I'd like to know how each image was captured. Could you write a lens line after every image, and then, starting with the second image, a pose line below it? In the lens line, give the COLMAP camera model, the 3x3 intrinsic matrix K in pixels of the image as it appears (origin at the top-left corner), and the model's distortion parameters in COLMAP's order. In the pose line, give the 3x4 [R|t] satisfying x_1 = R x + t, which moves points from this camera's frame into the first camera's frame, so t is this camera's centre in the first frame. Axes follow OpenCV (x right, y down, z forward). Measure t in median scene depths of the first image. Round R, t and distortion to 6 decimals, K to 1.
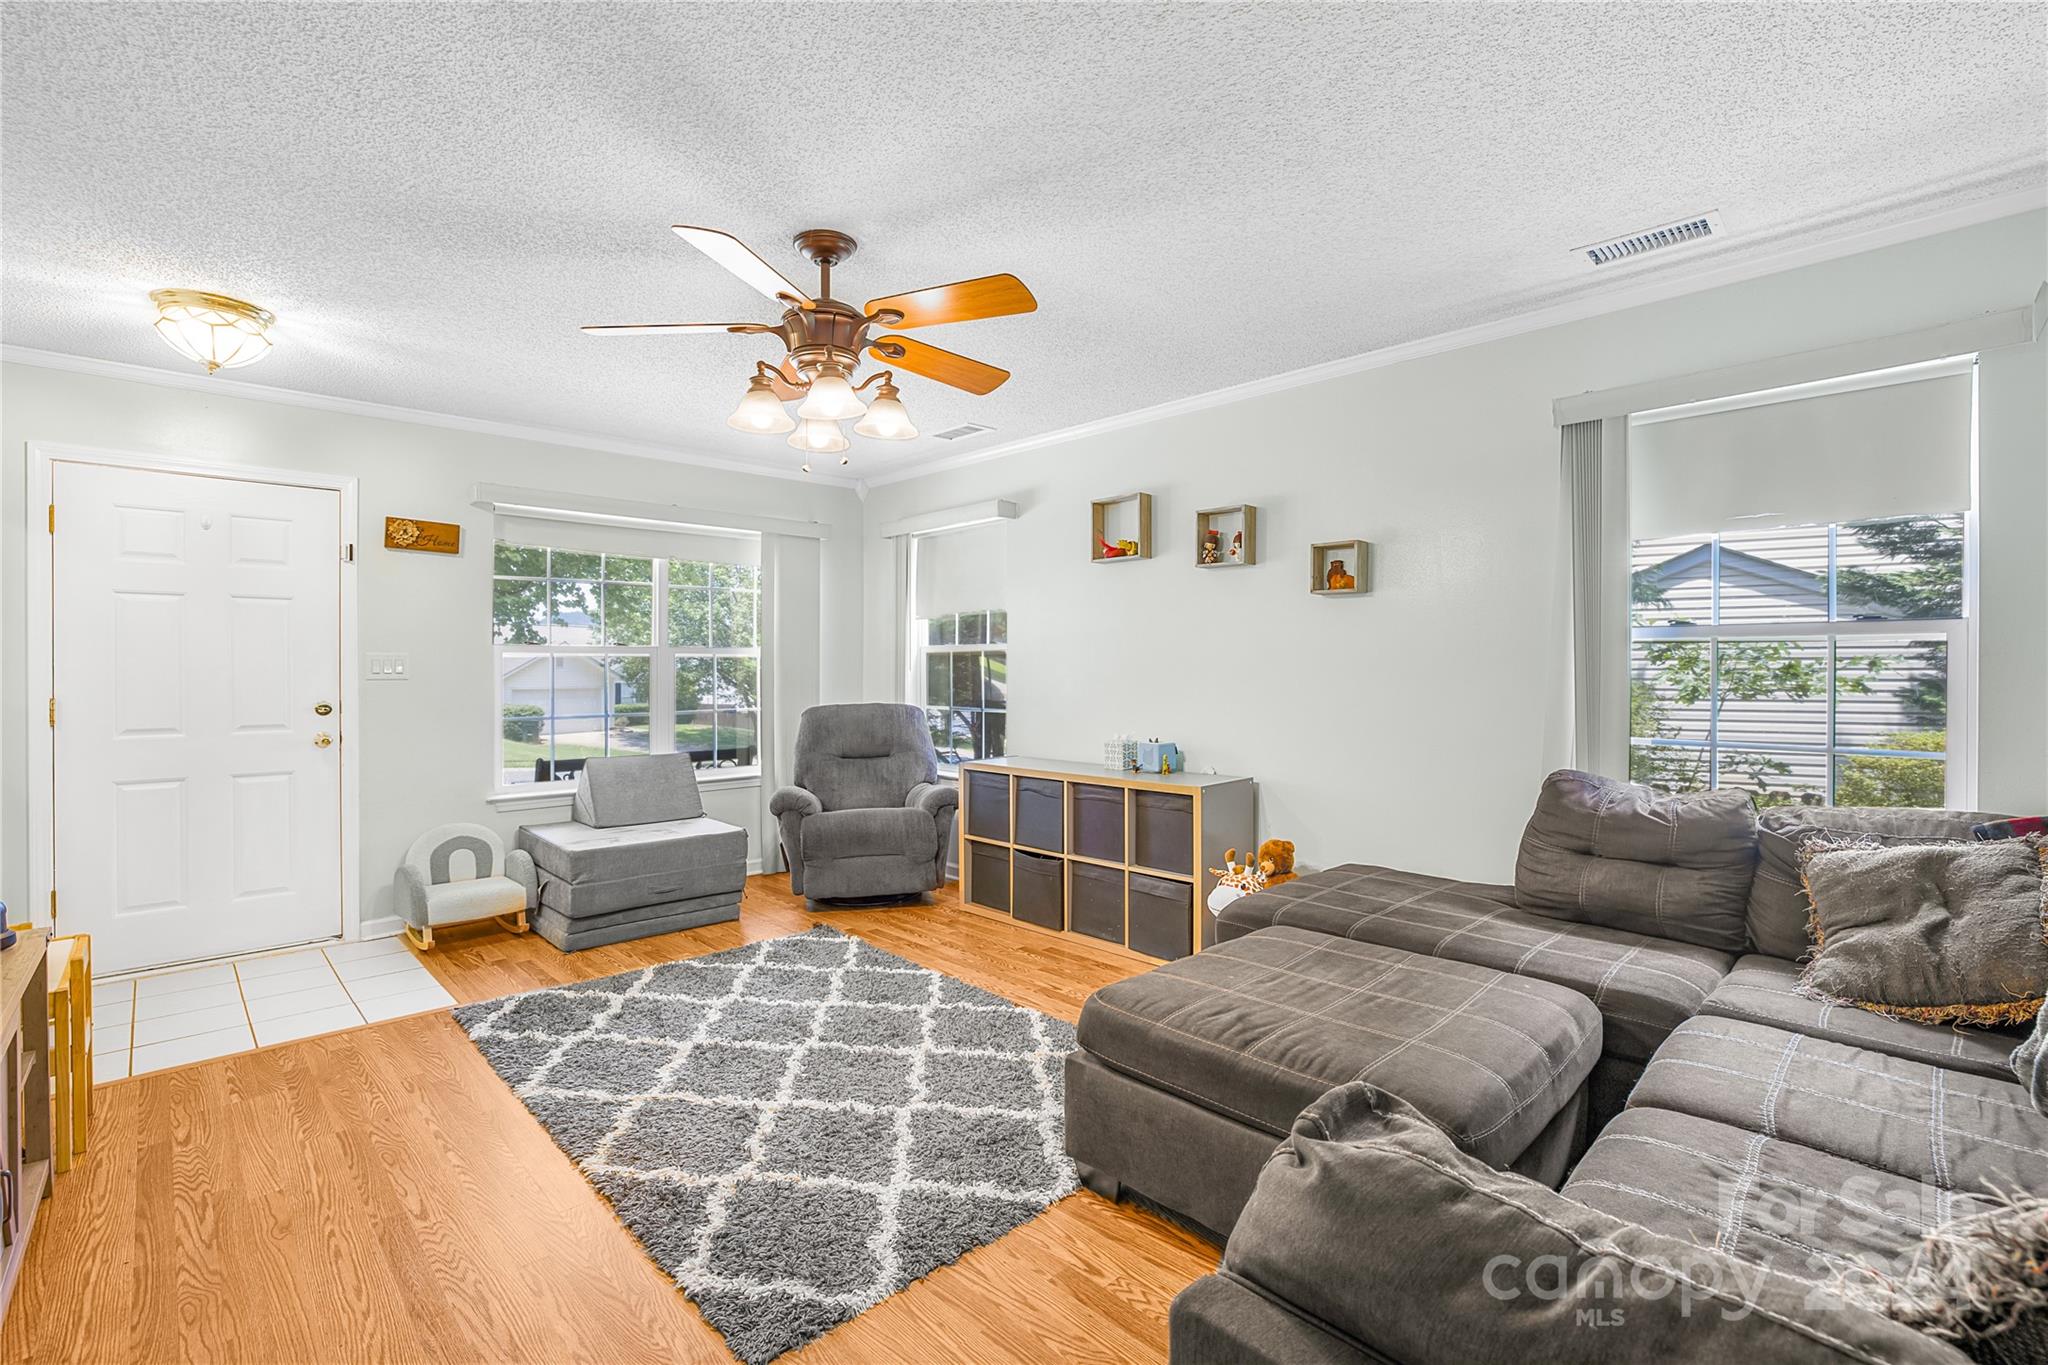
lens RADIAL K [[896.2, 0, 1024.0], [0, 896.2, 682.5], [0, 0, 1]] dist [-0.000082, 0.000013]
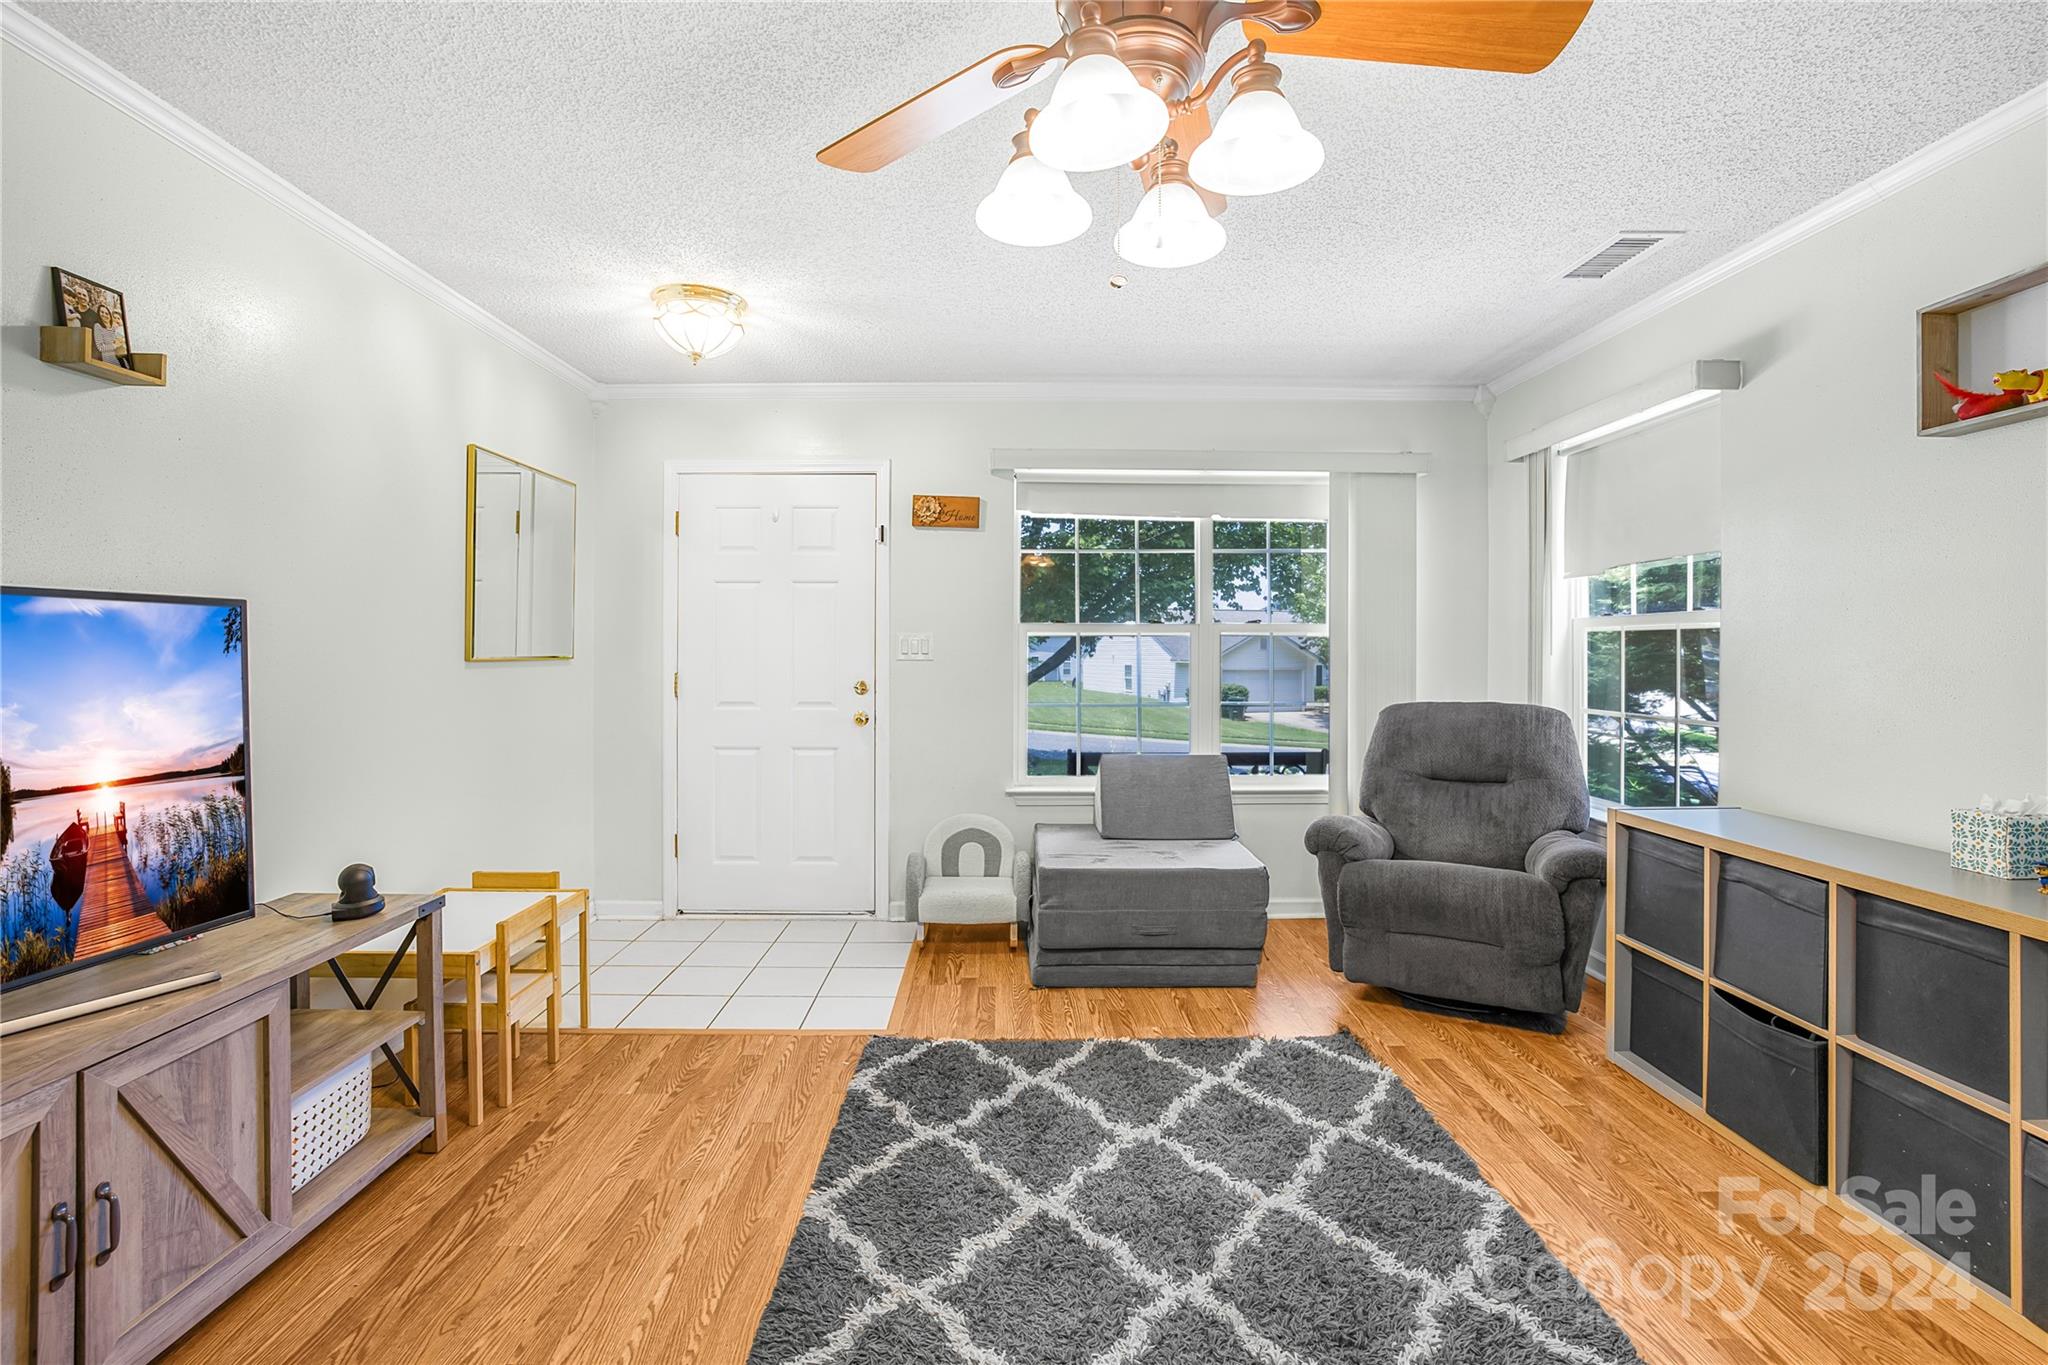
lens RADIAL K [[900.8, 0, 1020.1], [0, 900.8, 651.5], [0, 0, 1]] dist [-0.049329, 0.022256]
pose [[0.727760, 0.004317, -0.685818, 0.051535], [-0.014946, 0.999843, -0.009566, -0.005138], [0.685669, 0.017212, 0.727710, 0.348866]]
